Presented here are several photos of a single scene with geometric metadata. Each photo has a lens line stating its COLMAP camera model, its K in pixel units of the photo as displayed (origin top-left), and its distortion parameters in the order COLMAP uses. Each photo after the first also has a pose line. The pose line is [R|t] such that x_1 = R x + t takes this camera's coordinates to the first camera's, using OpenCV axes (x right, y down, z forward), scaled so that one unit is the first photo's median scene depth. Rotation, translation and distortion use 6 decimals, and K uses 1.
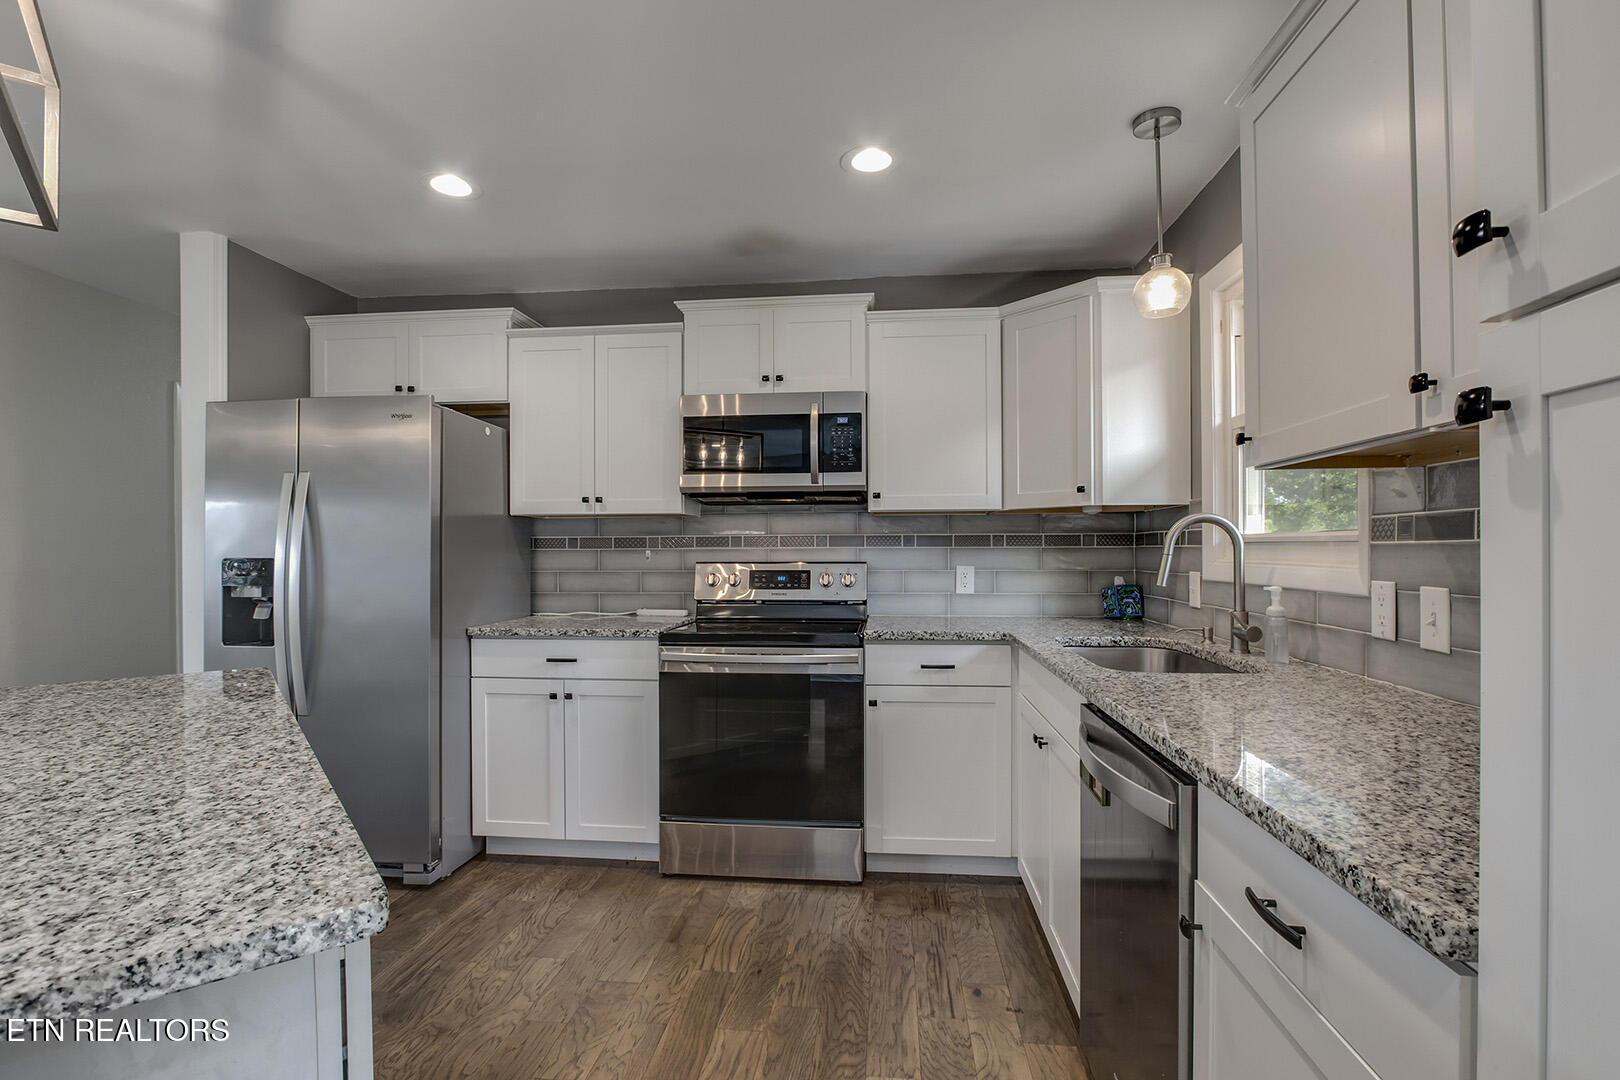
lens RADIAL K [[764.3, 0, 808.4], [0, 764.3, 547.1], [0, 0, 1]] dist [-0.020012, 0.003134]
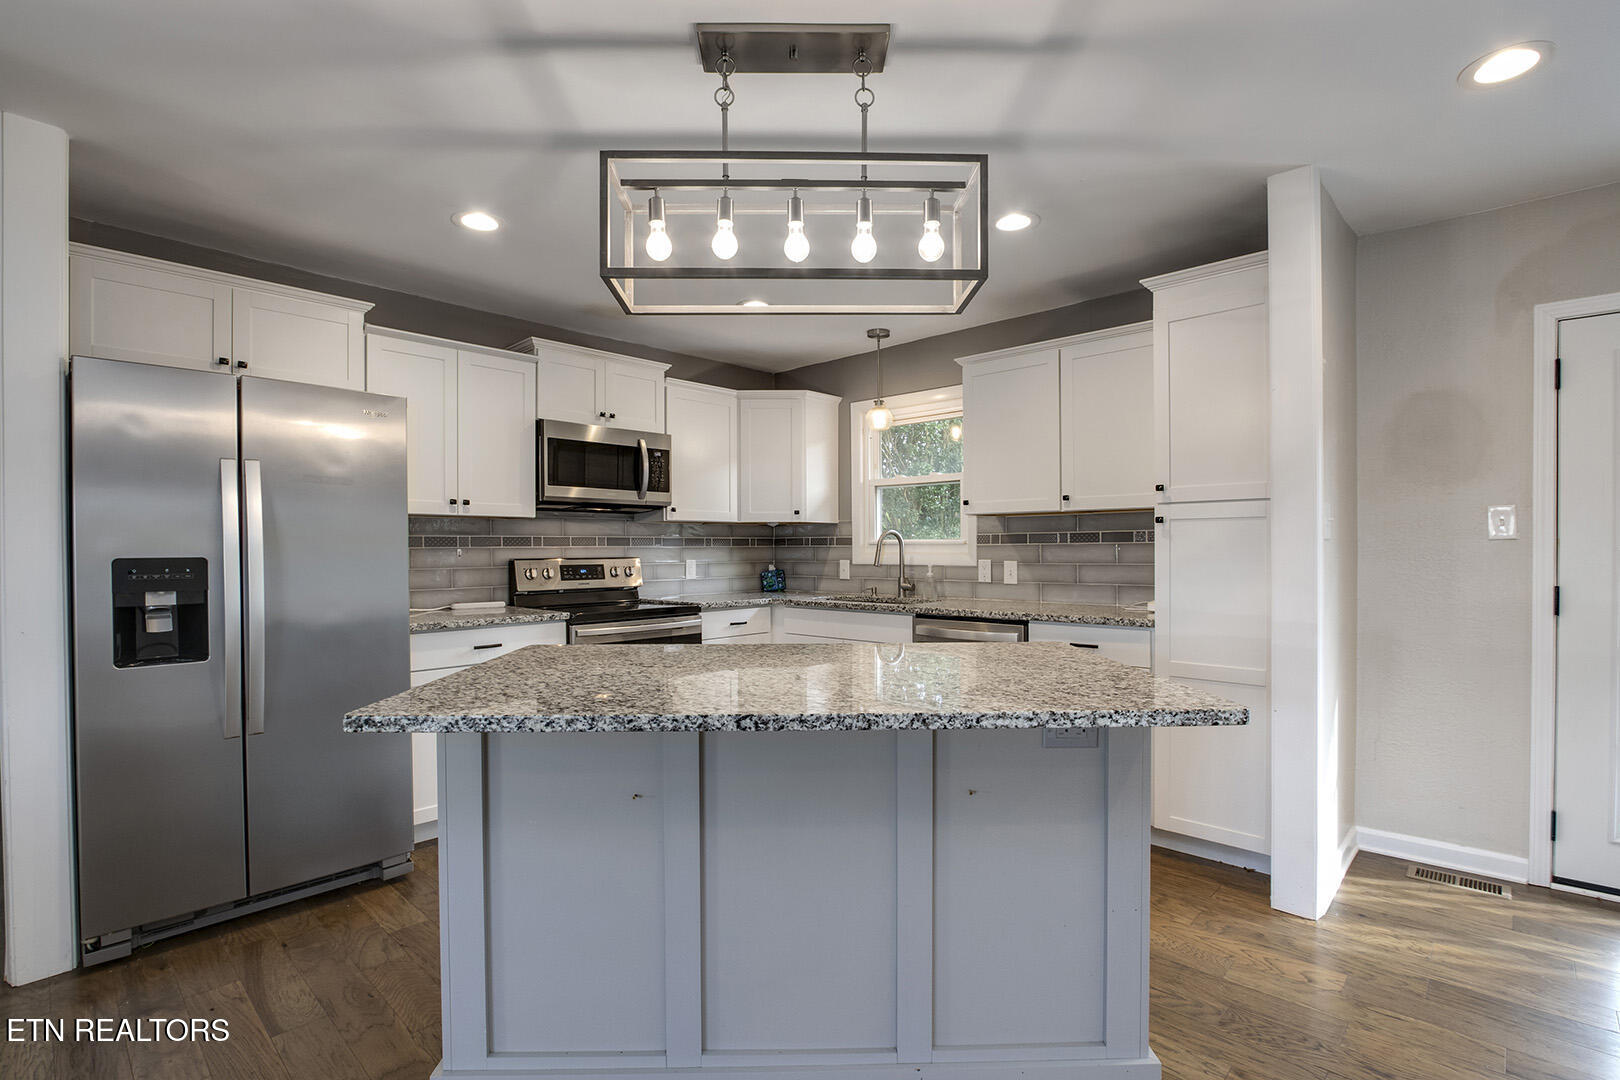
lens RADIAL K [[764.3, 0, 807.5], [0, 764.3, 551.3], [0, 0, 1]] dist [-0.020012, 0.003134]
pose [[0.611225, -0.003688, 0.791448, -0.862660], [-0.001098, 0.999984, 0.005508, 0.001207], [-0.791456, -0.004236, 0.611212, -0.054212]]
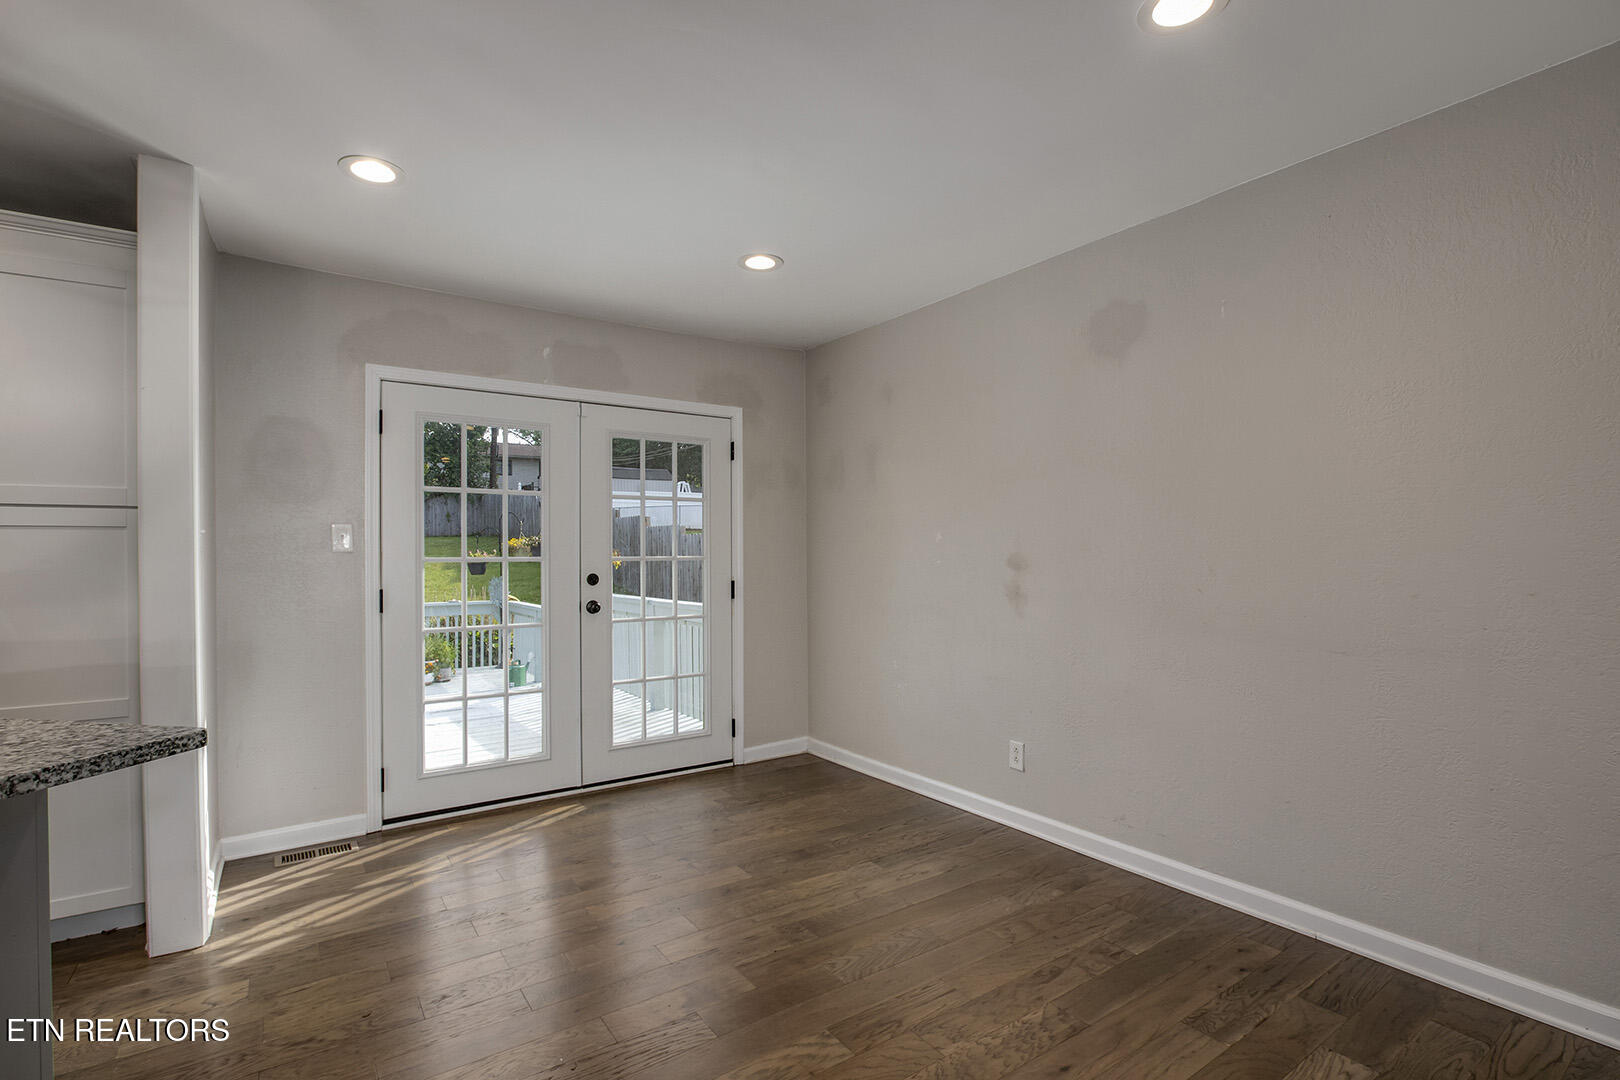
lens RADIAL K [[764.3, 0, 810.2], [0, 764.3, 550.2], [0, 0, 1]] dist [-0.020012, 0.003134]
pose [[-0.647573, 0.010407, 0.761932, -0.895337], [0.006343, 0.999946, -0.008267, 0.000950], [-0.761977, -0.000520, -0.647604, 0.028485]]
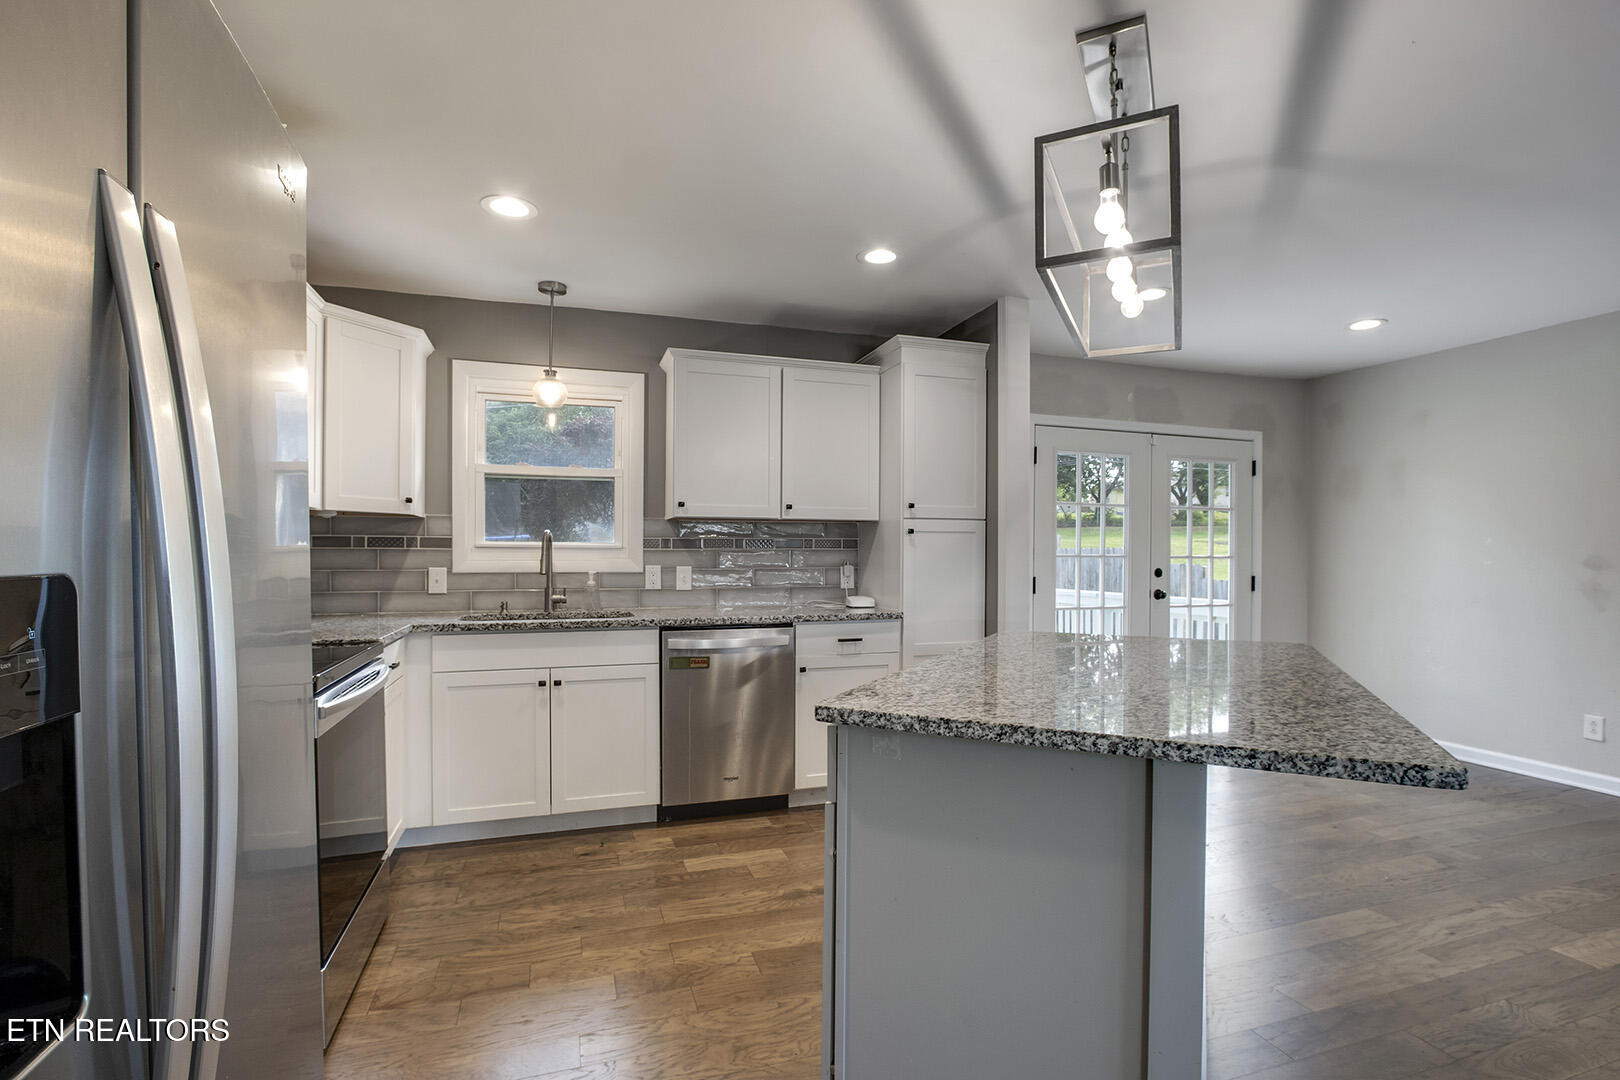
lens RADIAL K [[764.3, 0, 805.5], [0, 764.3, 552.4], [0, 0, 1]] dist [-0.020012, 0.003134]
pose [[-0.409719, -0.001234, 0.912211, -0.862753], [-0.006885, 0.999975, -0.001740, 0.002253], [-0.912186, -0.006993, -0.409717, 0.812026]]
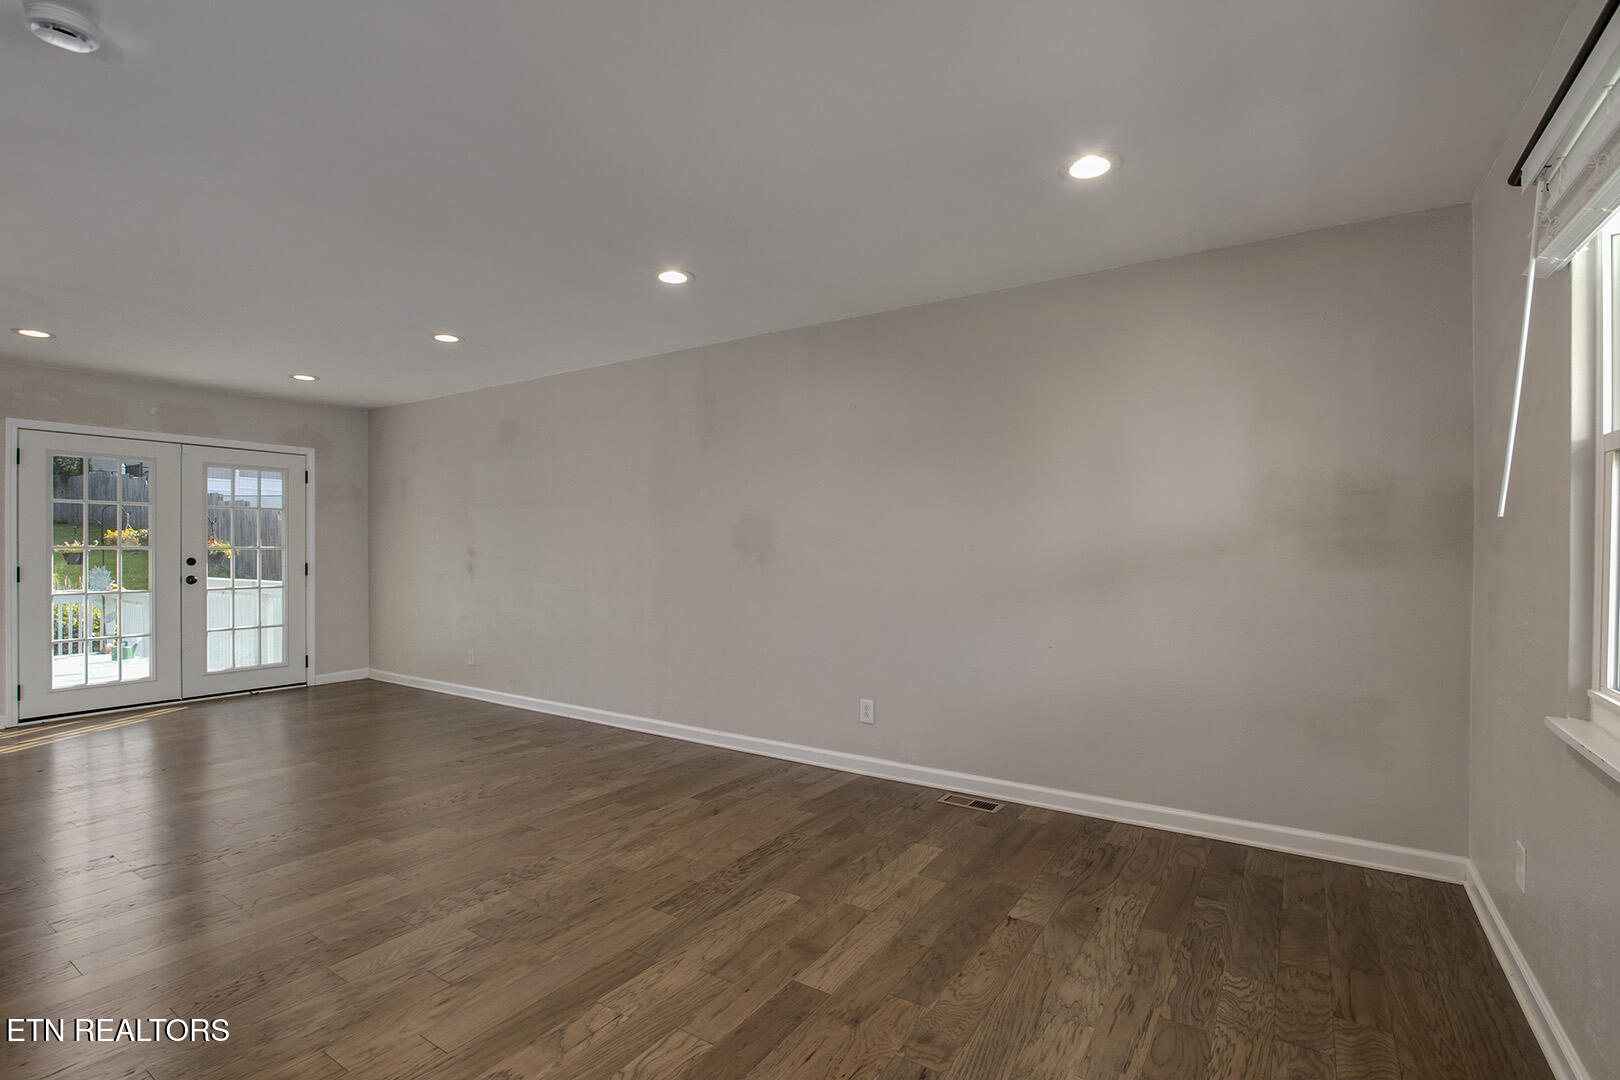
lens RADIAL K [[764.3, 0, 818.2], [0, 764.3, 548.3], [0, 0, 1]] dist [-0.020012, 0.003134]
pose [[-0.883752, -0.001336, 0.467953, -1.952545], [-0.001251, 0.999999, 0.000492, 0.000833], [-0.467954, -0.000150, -0.883753, 0.412981]]
